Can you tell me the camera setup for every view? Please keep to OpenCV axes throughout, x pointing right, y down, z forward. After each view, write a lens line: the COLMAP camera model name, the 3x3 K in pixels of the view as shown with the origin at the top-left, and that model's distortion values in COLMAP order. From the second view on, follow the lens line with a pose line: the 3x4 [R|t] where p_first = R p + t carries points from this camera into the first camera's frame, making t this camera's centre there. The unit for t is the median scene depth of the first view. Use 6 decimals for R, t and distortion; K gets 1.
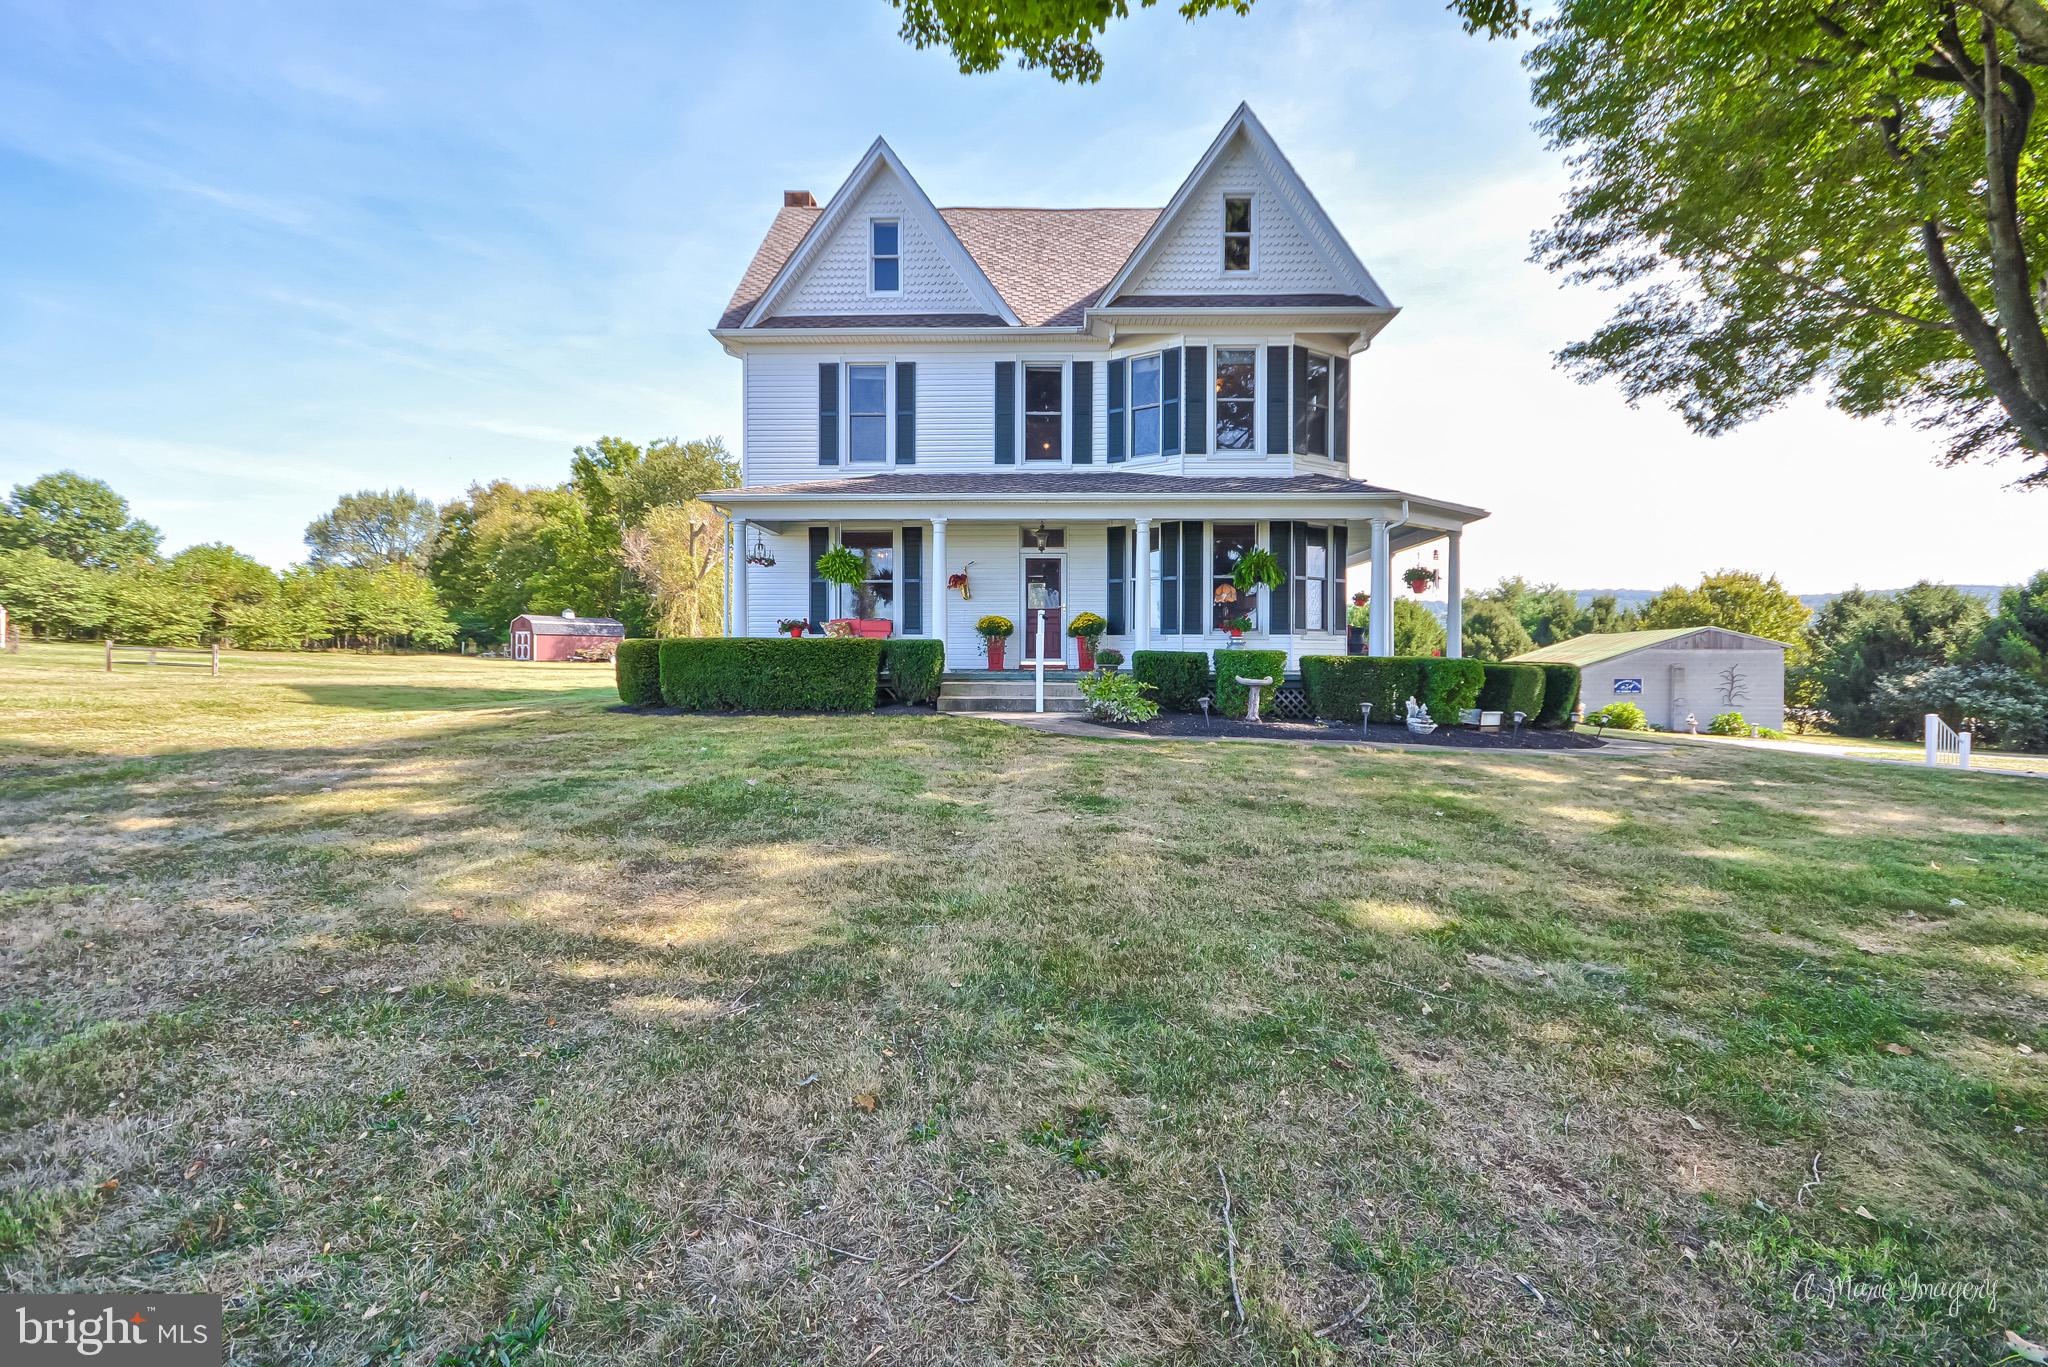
lens RADIAL K [[907.7, 0, 1027.5], [0, 907.7, 674.7], [0, 0, 1]] dist [-0.002235, 0.000612]
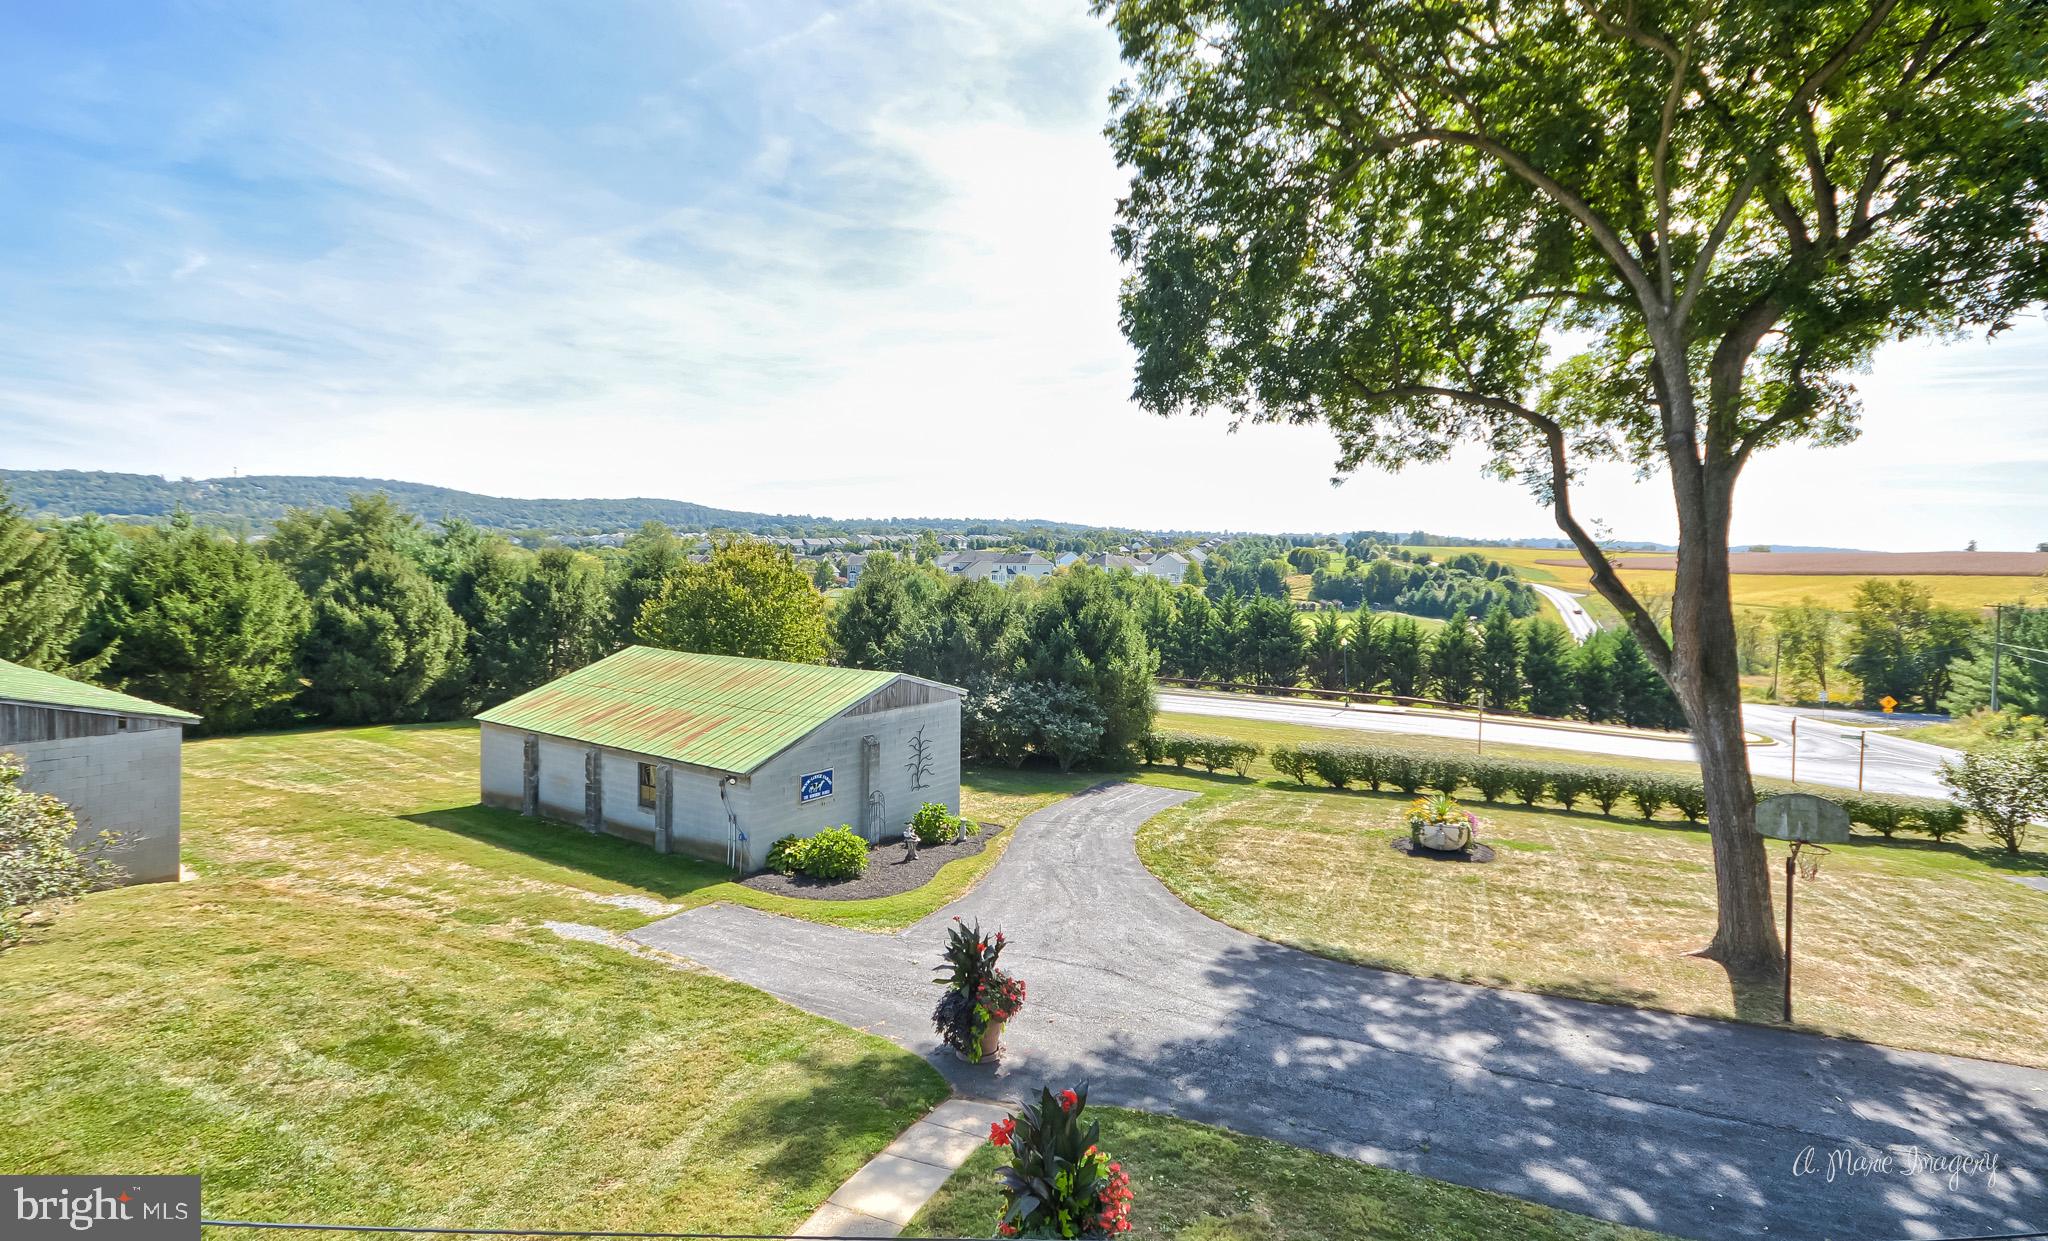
lens RADIAL K [[946.5, 0, 1015.8], [0, 946.5, 560.5], [0, 0, 1]] dist [0.008419, 0.000224]
pose [[0.403009, 0.003892, 0.915188, 0.153908], [0.007744, 0.999941, -0.007662, -0.128295], [-0.915163, 0.010175, 0.402955, 0.639020]]
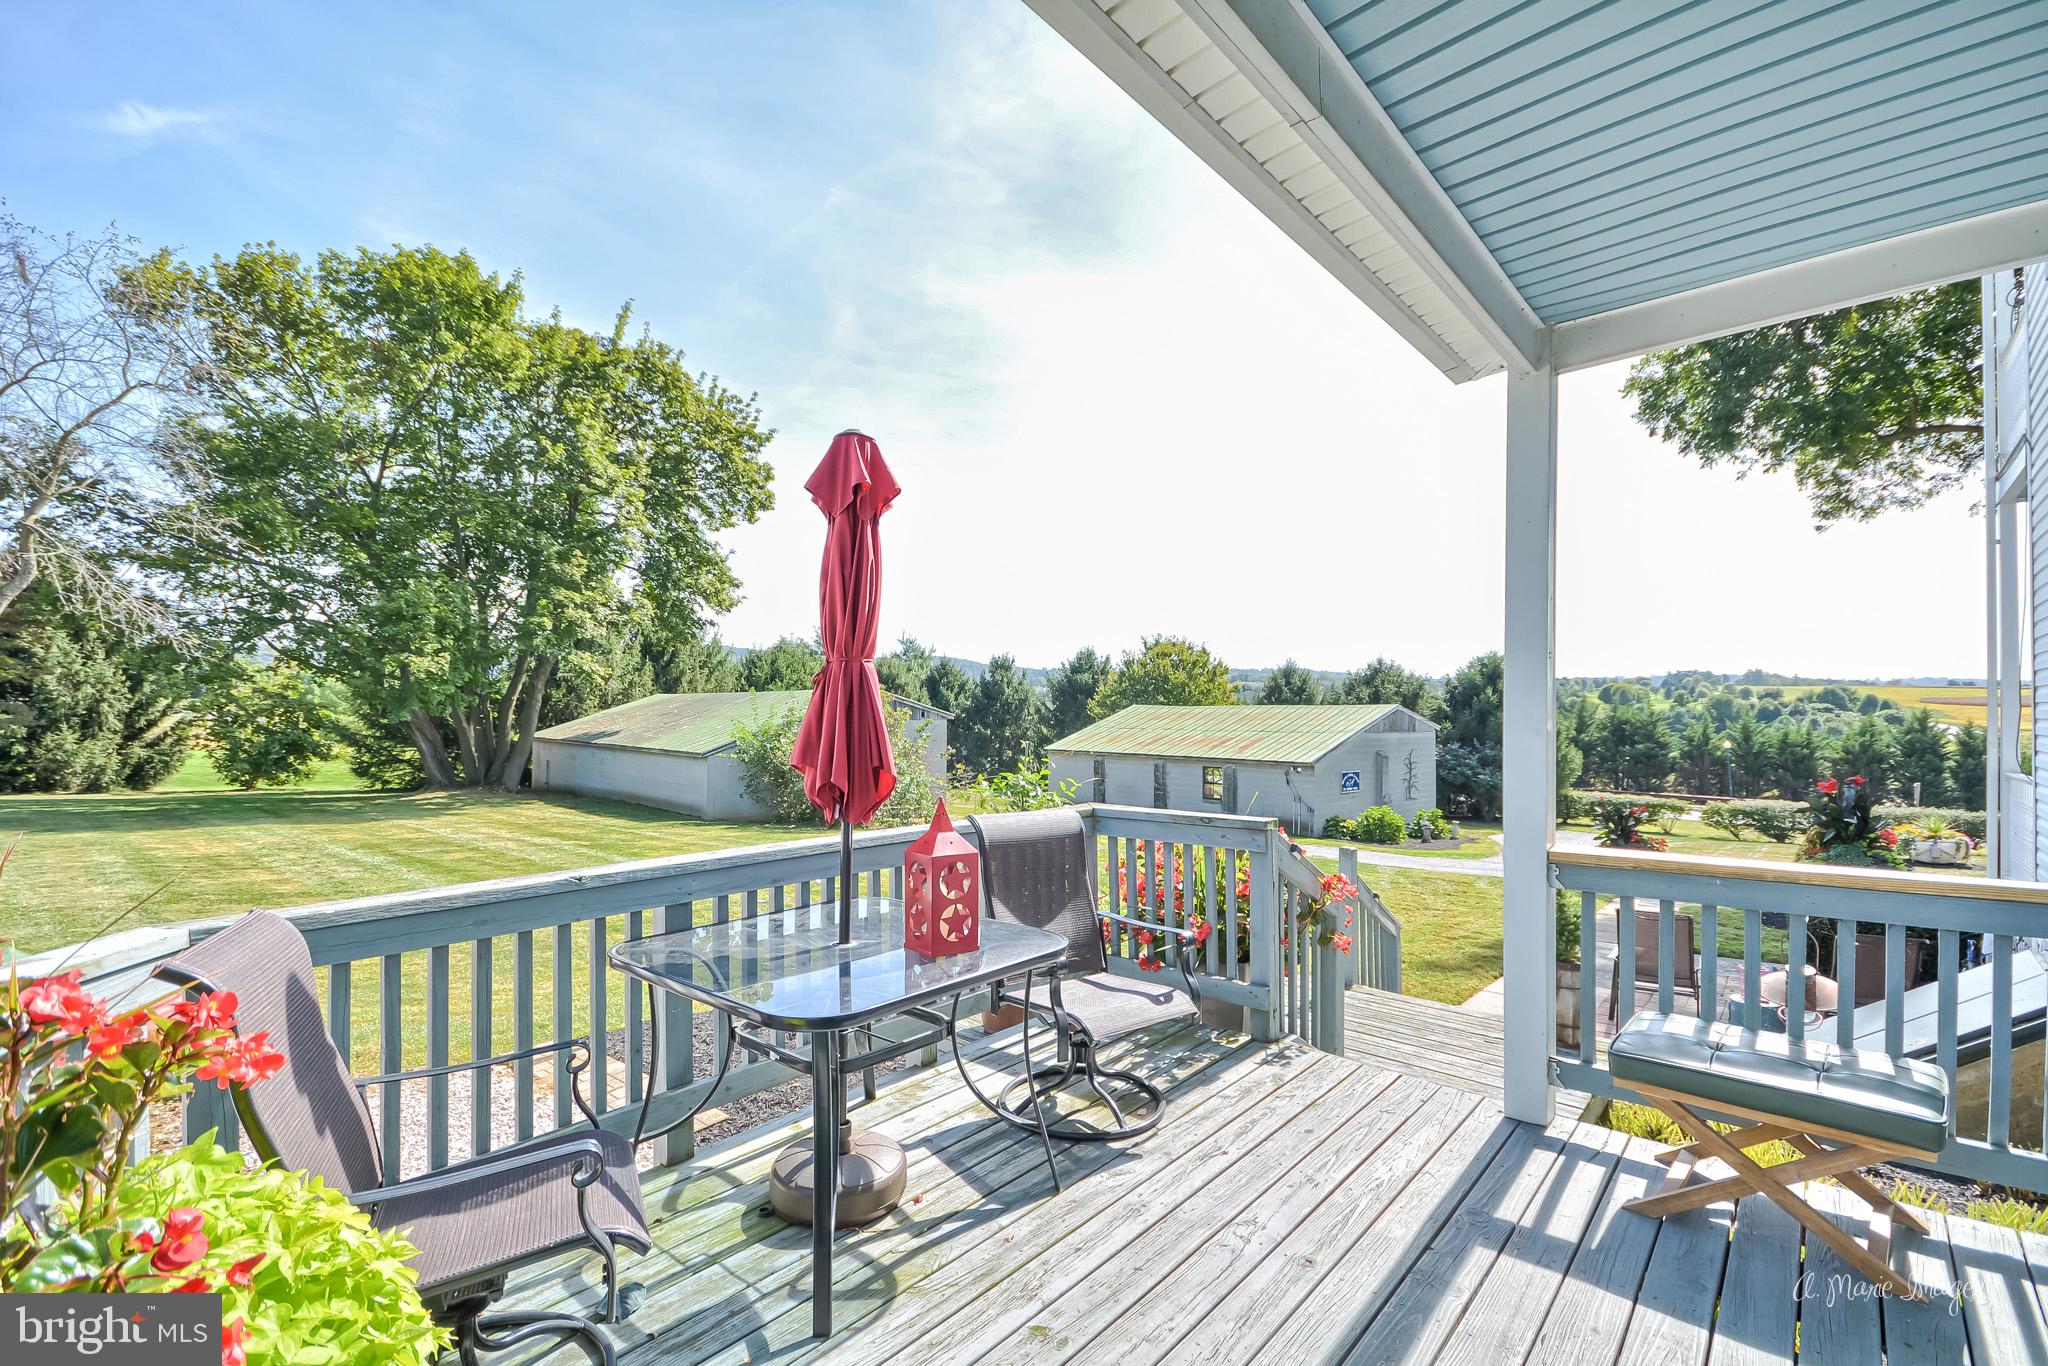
lens RADIAL K [[907.7, 0, 1010.6], [0, 907.7, 699.6], [0, 0, 1]] dist [-0.002235, 0.000612]
pose [[0.642420, 0.009416, 0.766295, -0.107989], [0.010675, 0.999718, -0.021234, -0.043832], [-0.766279, 0.021821, 0.642138, 0.732995]]
